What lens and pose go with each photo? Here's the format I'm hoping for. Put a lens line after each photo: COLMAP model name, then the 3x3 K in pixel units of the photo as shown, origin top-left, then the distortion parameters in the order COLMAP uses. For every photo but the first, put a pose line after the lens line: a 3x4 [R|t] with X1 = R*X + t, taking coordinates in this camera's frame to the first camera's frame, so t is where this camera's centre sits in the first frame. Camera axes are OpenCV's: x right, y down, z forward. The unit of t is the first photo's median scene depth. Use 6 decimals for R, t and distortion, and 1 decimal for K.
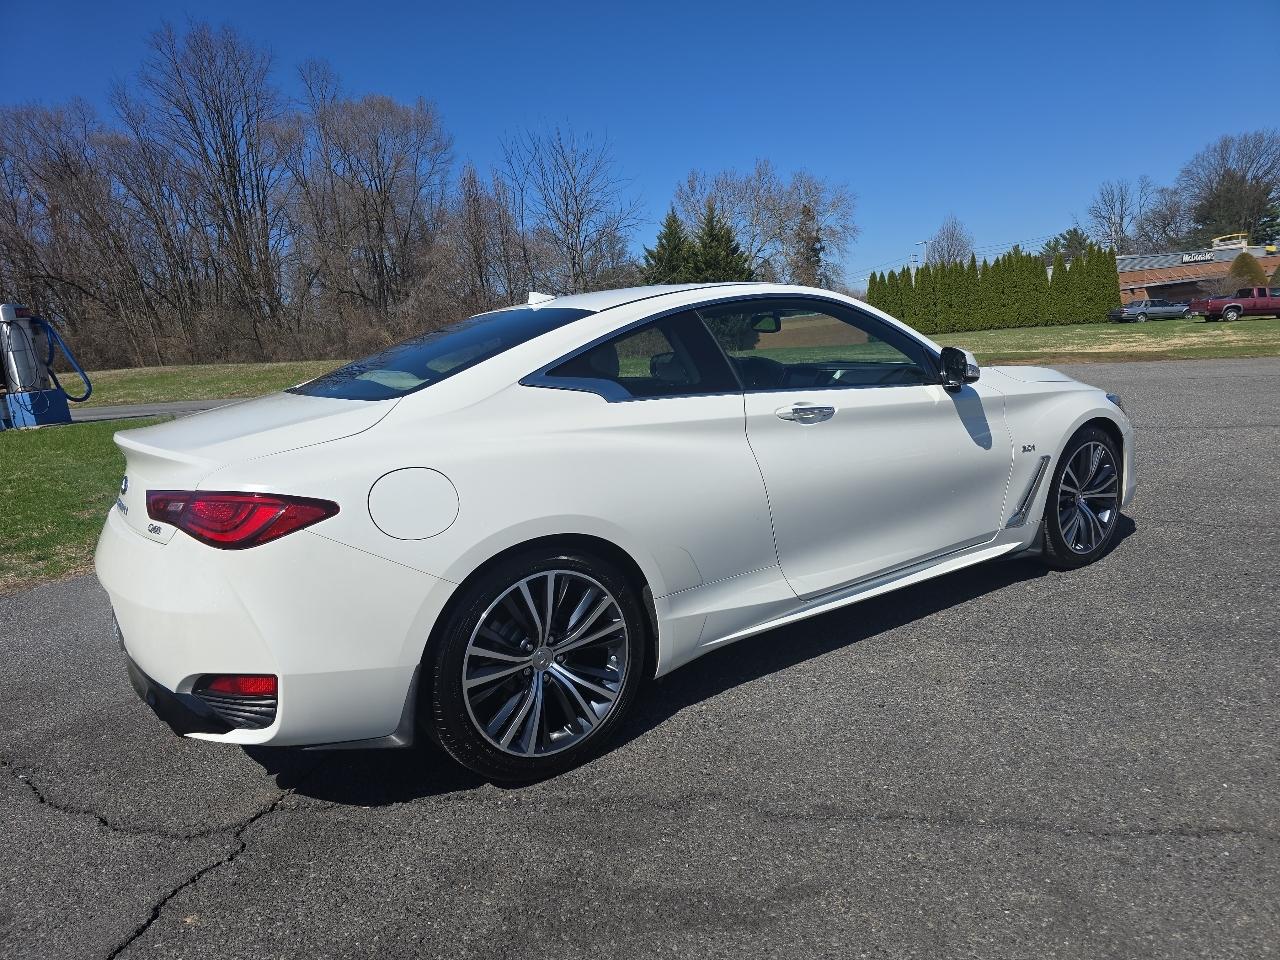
lens RADIAL K [[854.5, 0, 640.0], [0, 854.5, 480.0], [0, 0, 1]] dist [0.058026, -0.047579]
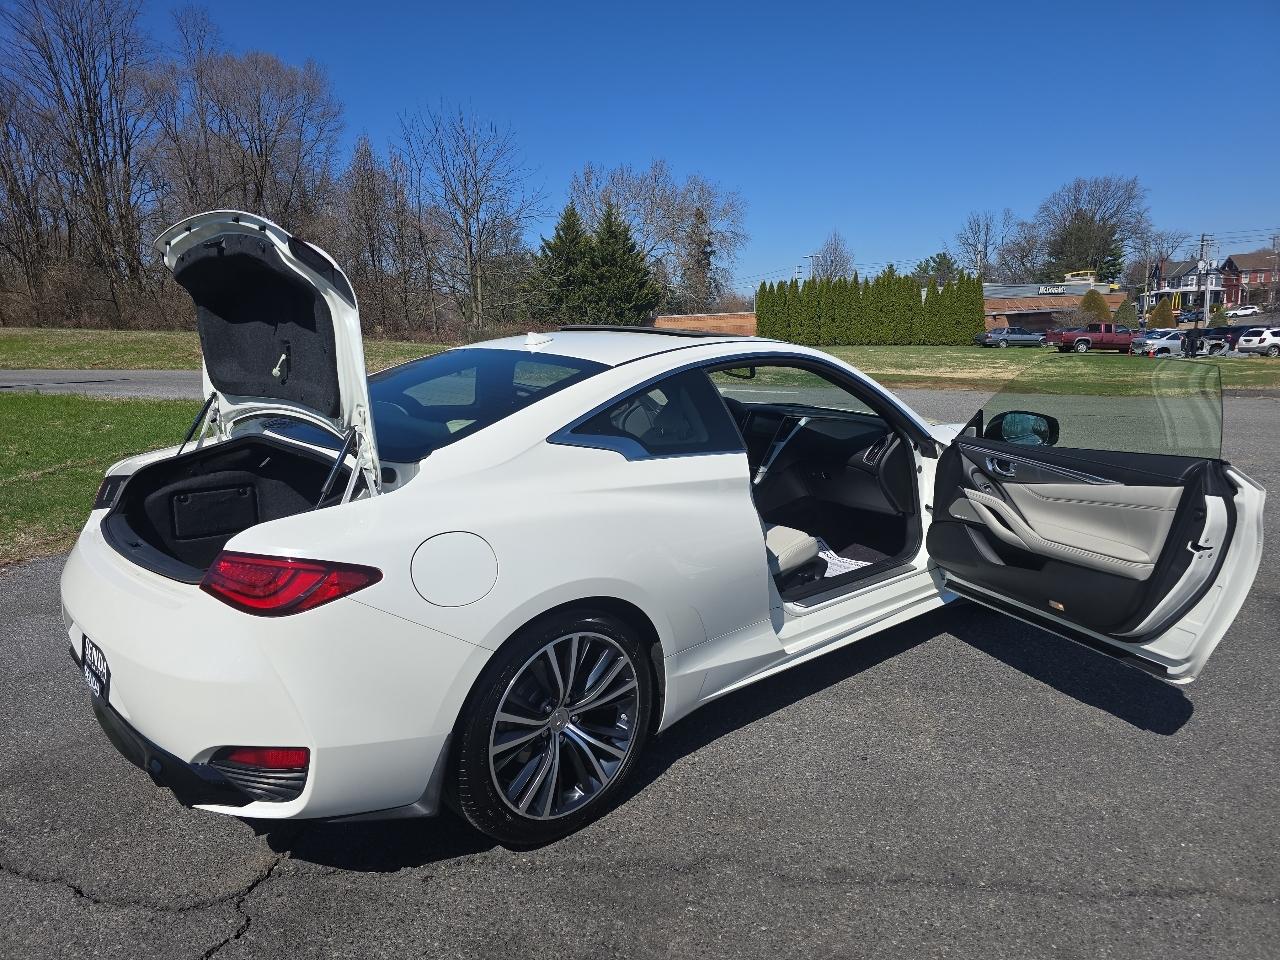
lens RADIAL K [[854.5, 0, 640.0], [0, 854.5, 480.0], [0, 0, 1]] dist [0.058026, -0.047579]
pose [[0.989398, 0.044665, 0.138194, -0.129458], [-0.045860, 0.998933, 0.005474, -0.060736], [-0.137802, -0.011754, 0.990390, -0.000024]]
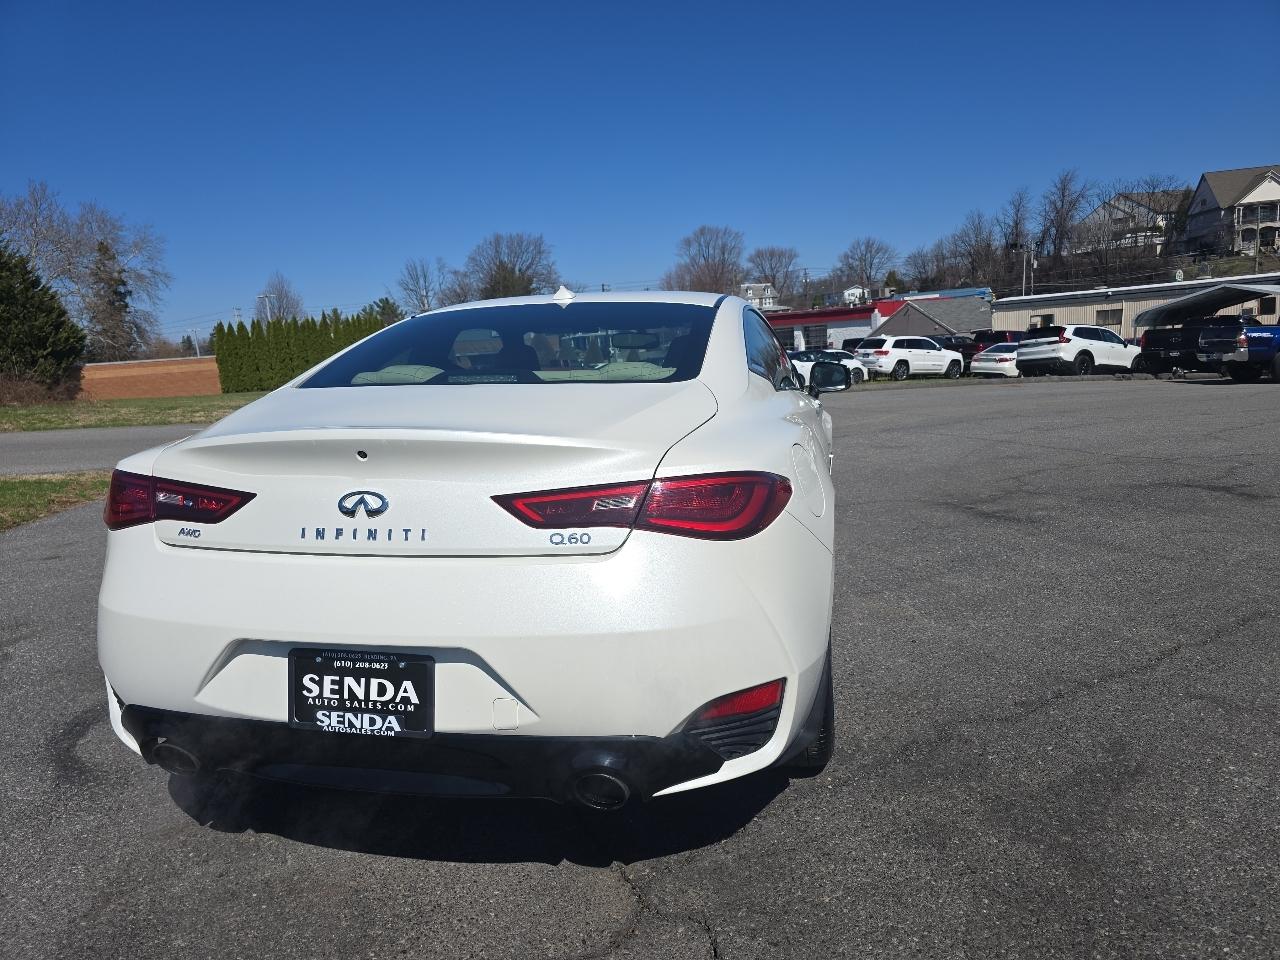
lens RADIAL K [[860.2, 0, 642.7], [0, 860.2, 478.7], [0, 0, 1]] dist [0.059398, -0.052588]
pose [[0.737412, -0.057465, 0.672994, -0.707090], [0.103718, 0.994191, -0.028754, 0.023049], [-0.667432, 0.091005, 0.739089, 0.278224]]
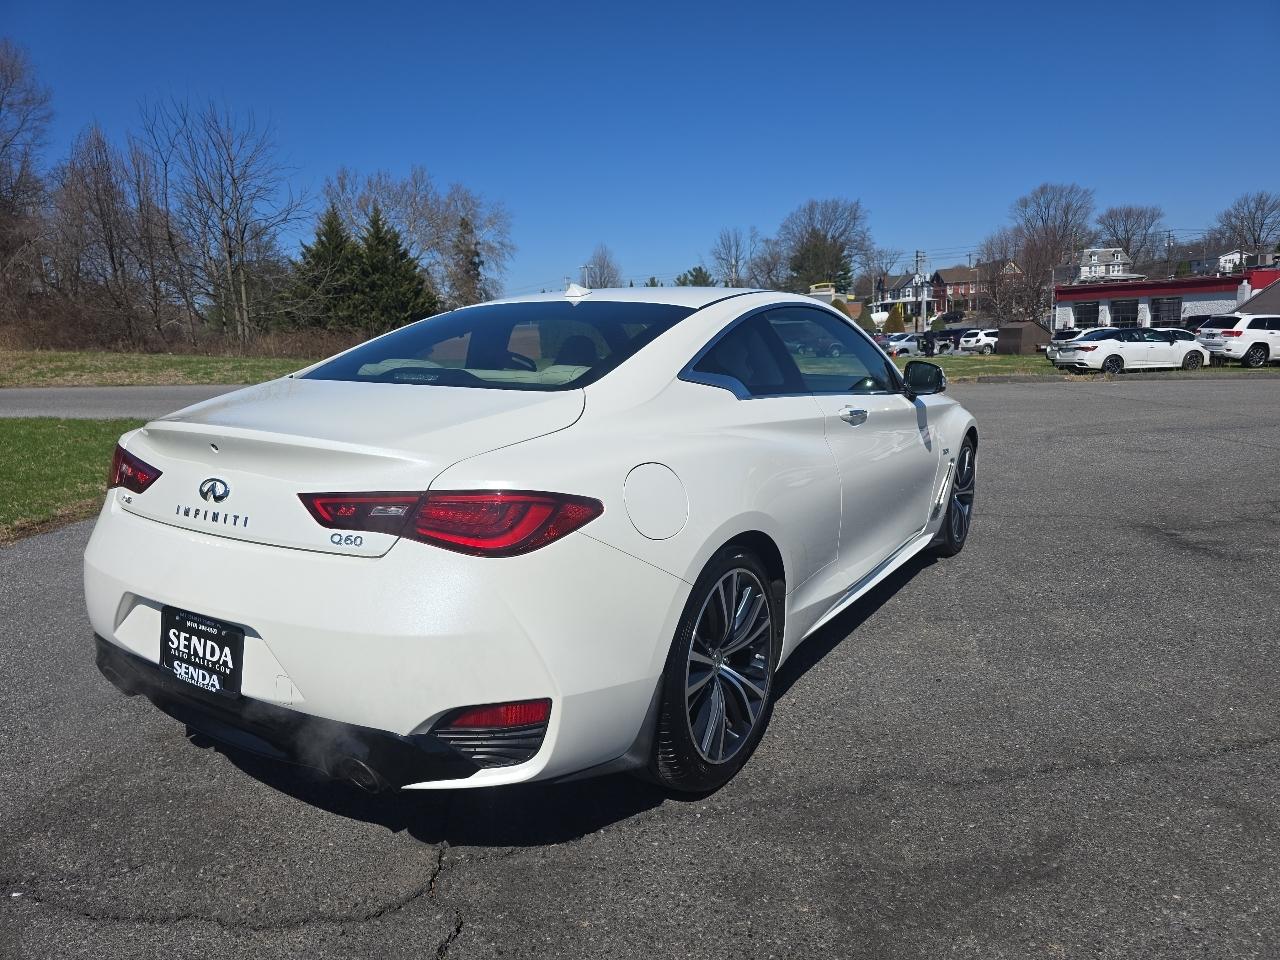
lens RADIAL K [[860.2, 0, 642.7], [0, 860.2, 478.7], [0, 0, 1]] dist [0.059398, -0.052588]
pose [[0.921878, -0.009683, 0.387360, -0.429823], [0.016535, 0.999760, -0.014361, 0.011137], [-0.387128, 0.019644, 0.921817, 0.097763]]
